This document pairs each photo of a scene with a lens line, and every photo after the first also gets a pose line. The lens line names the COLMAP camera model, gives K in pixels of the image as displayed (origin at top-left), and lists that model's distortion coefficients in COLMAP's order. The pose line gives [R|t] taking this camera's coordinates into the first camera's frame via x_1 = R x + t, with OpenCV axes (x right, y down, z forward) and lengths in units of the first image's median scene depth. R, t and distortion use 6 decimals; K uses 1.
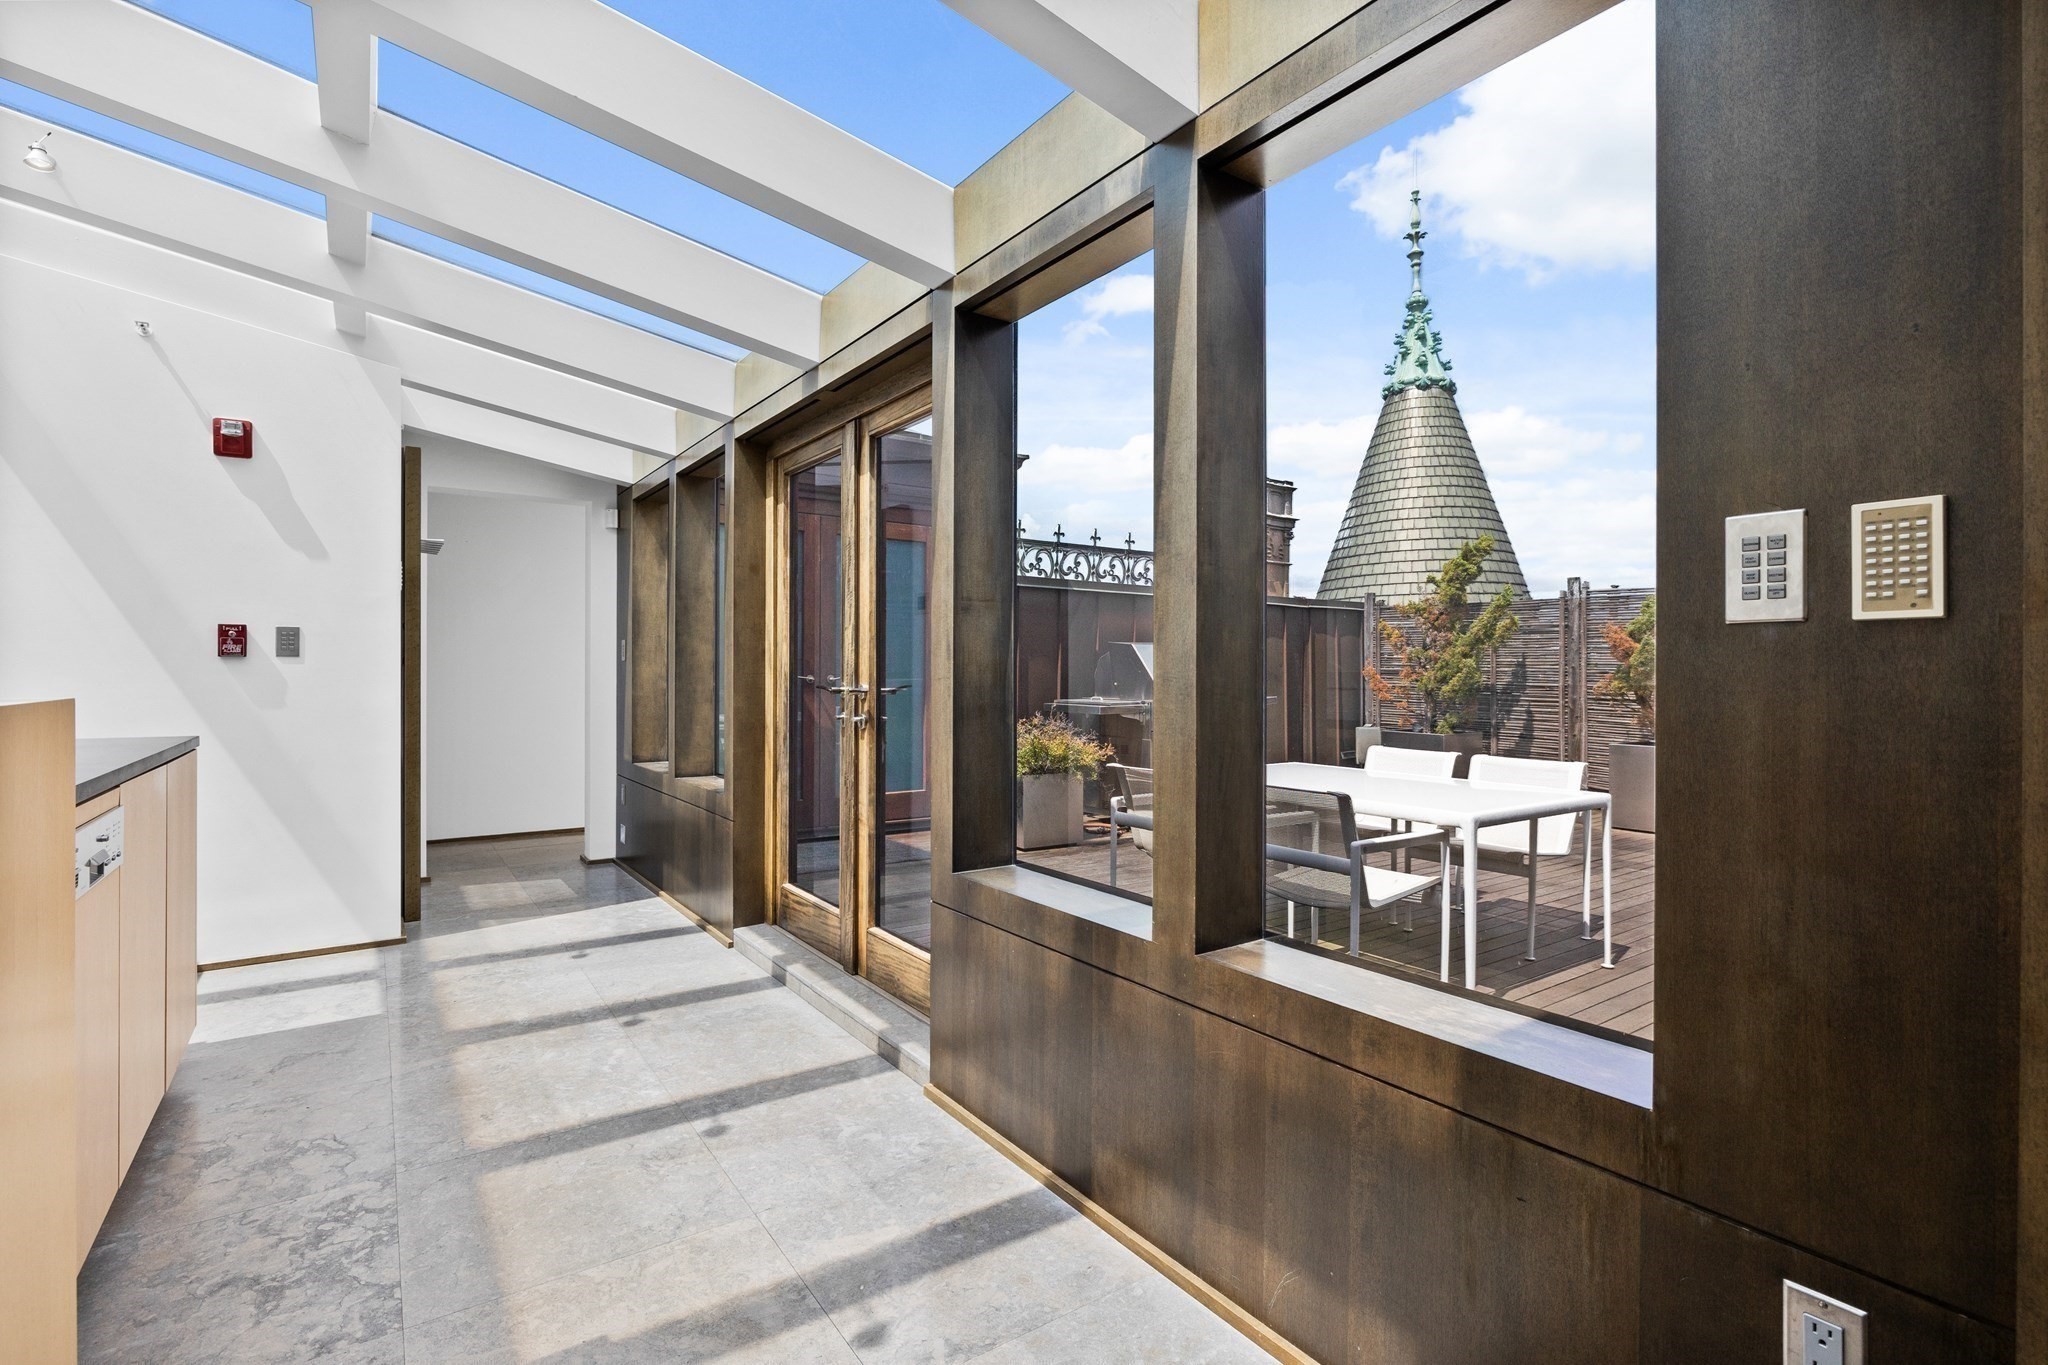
lens RADIAL K [[954.3, 0, 1031.0], [0, 954.3, 678.7], [0, 0, 1]] dist [-0.012115, 0.003761]
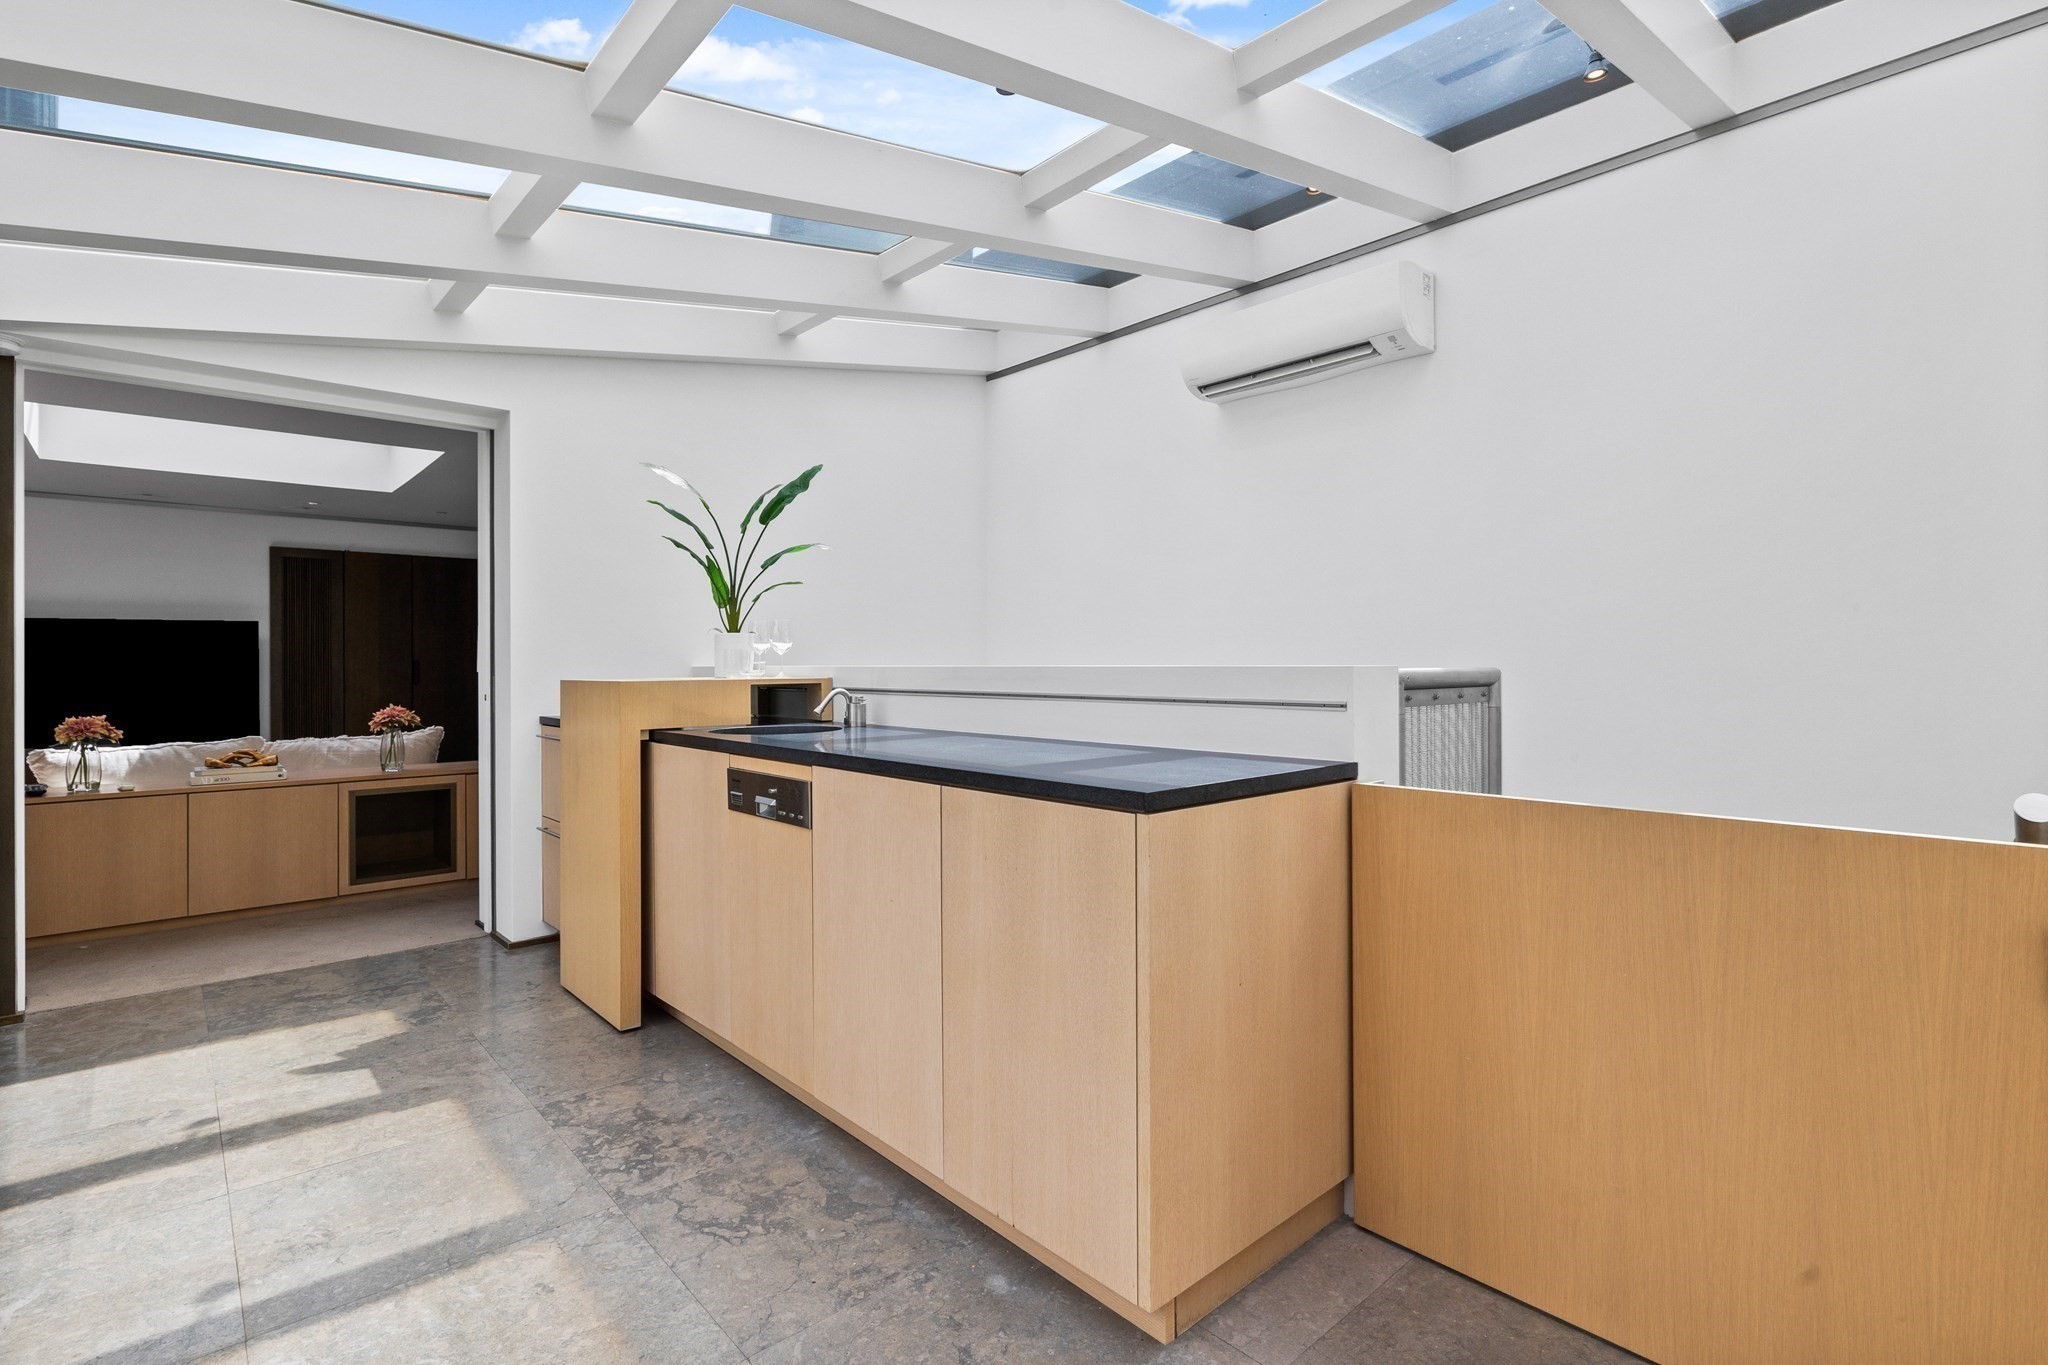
lens RADIAL K [[954.3, 0, 1025.8], [0, 954.3, 658.0], [0, 0, 1]] dist [-0.012115, 0.003761]
pose [[-0.991897, 0.002354, -0.127019, -0.858507], [0.002082, 0.999995, 0.002272, -0.021867], [0.127024, 0.001989, -0.991898, 1.787485]]
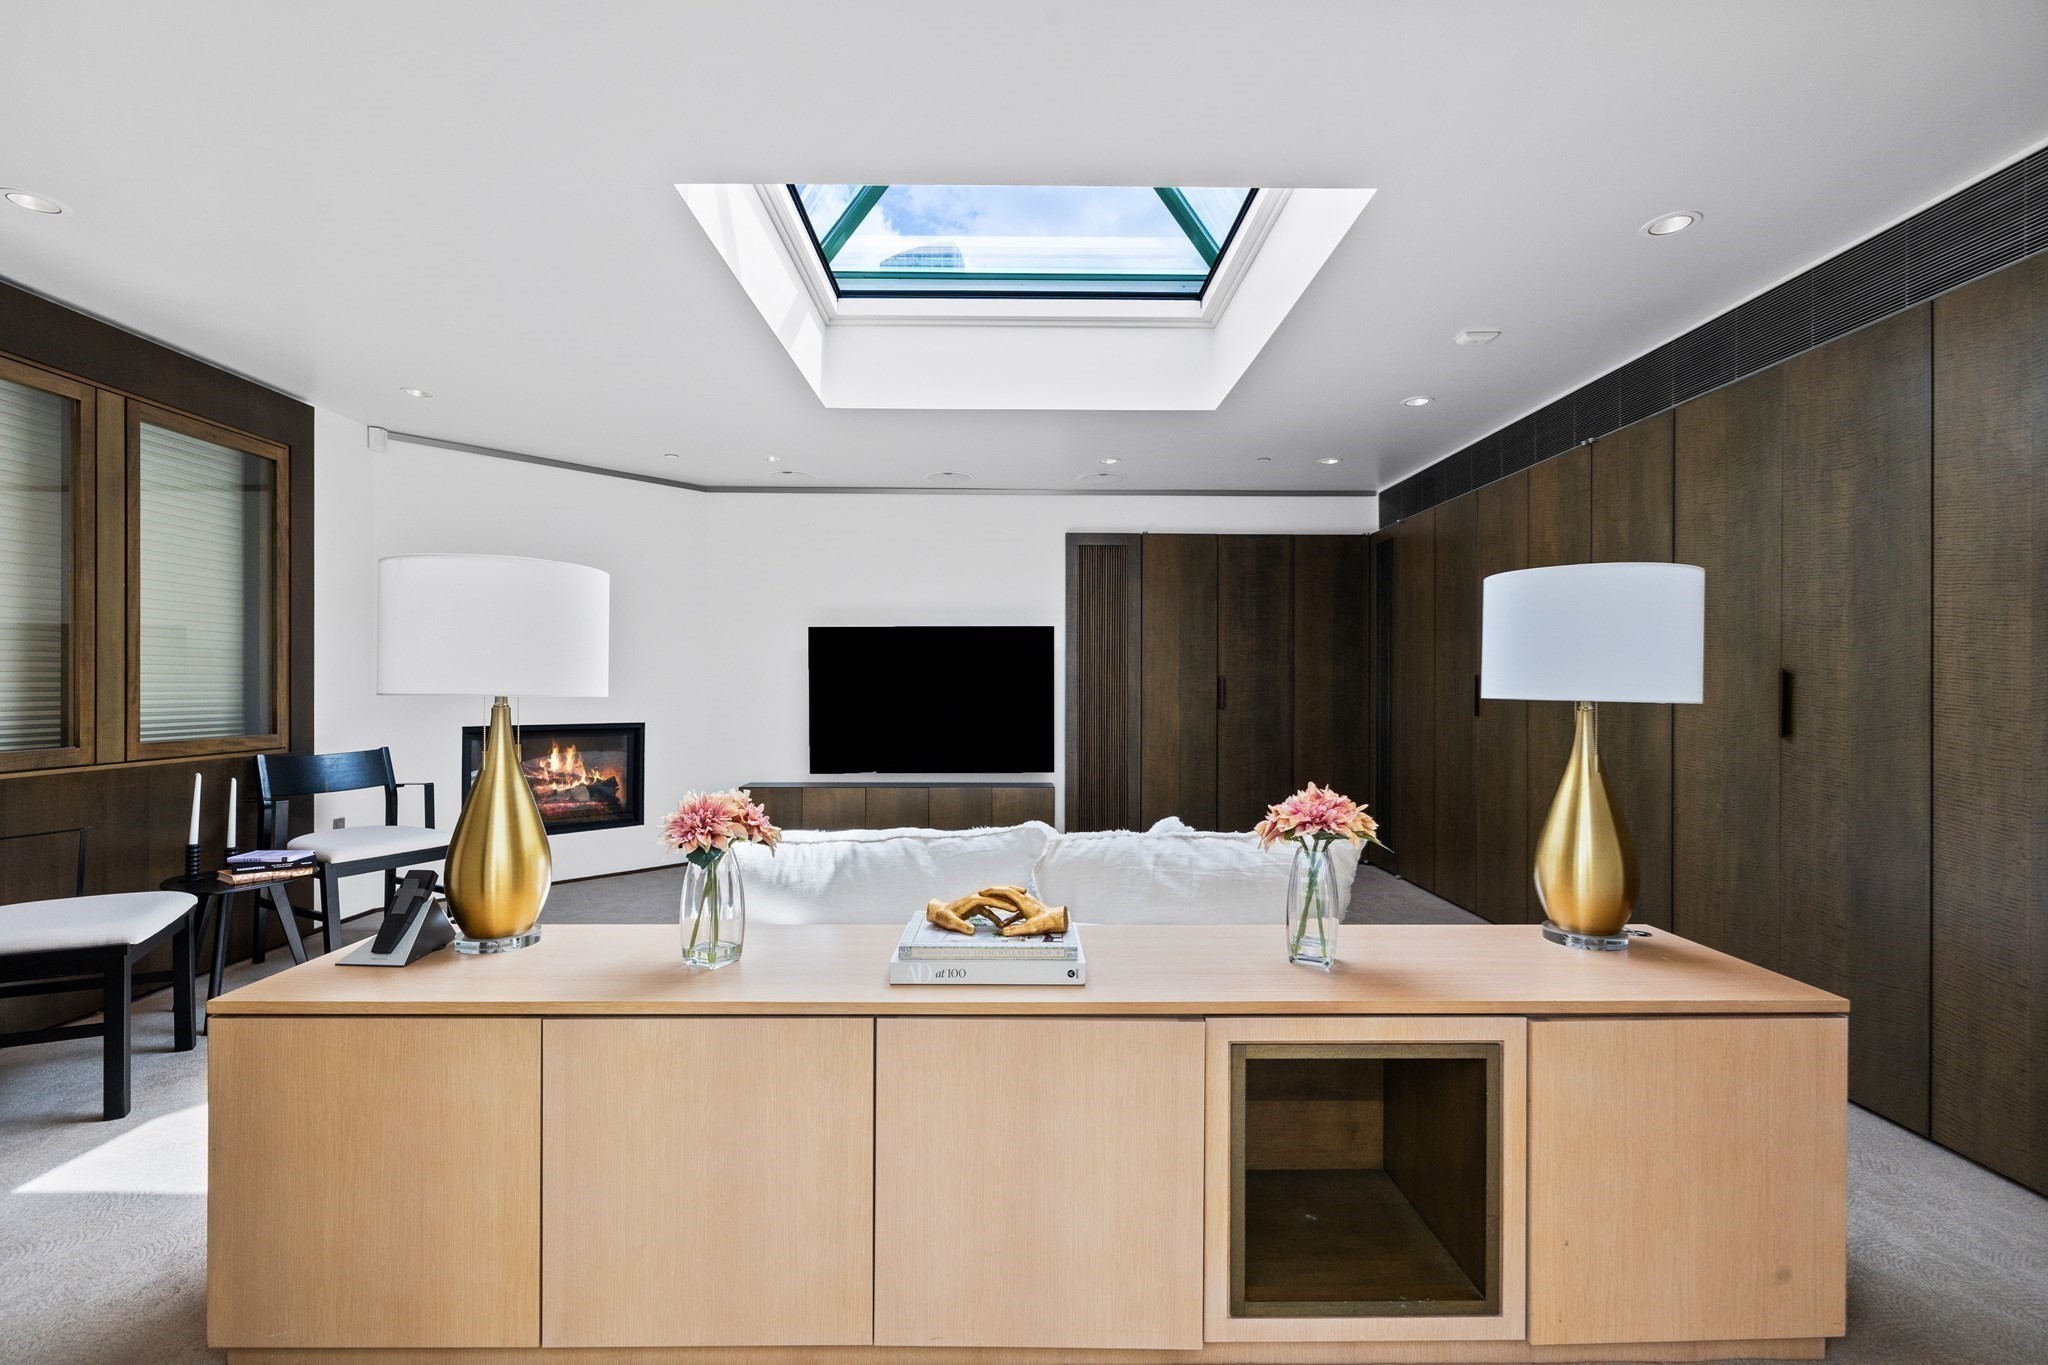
lens RADIAL K [[858.9, 0, 1026.9], [0, 858.9, 682.7], [0, 0, 1]] dist [-0.000957, 0.000086]
pose [[-0.827147, -0.003435, 0.561975, 0.068084], [-0.000255, 0.999984, 0.005736, -0.004363], [-0.561985, 0.004601, -0.827135, 0.230806]]
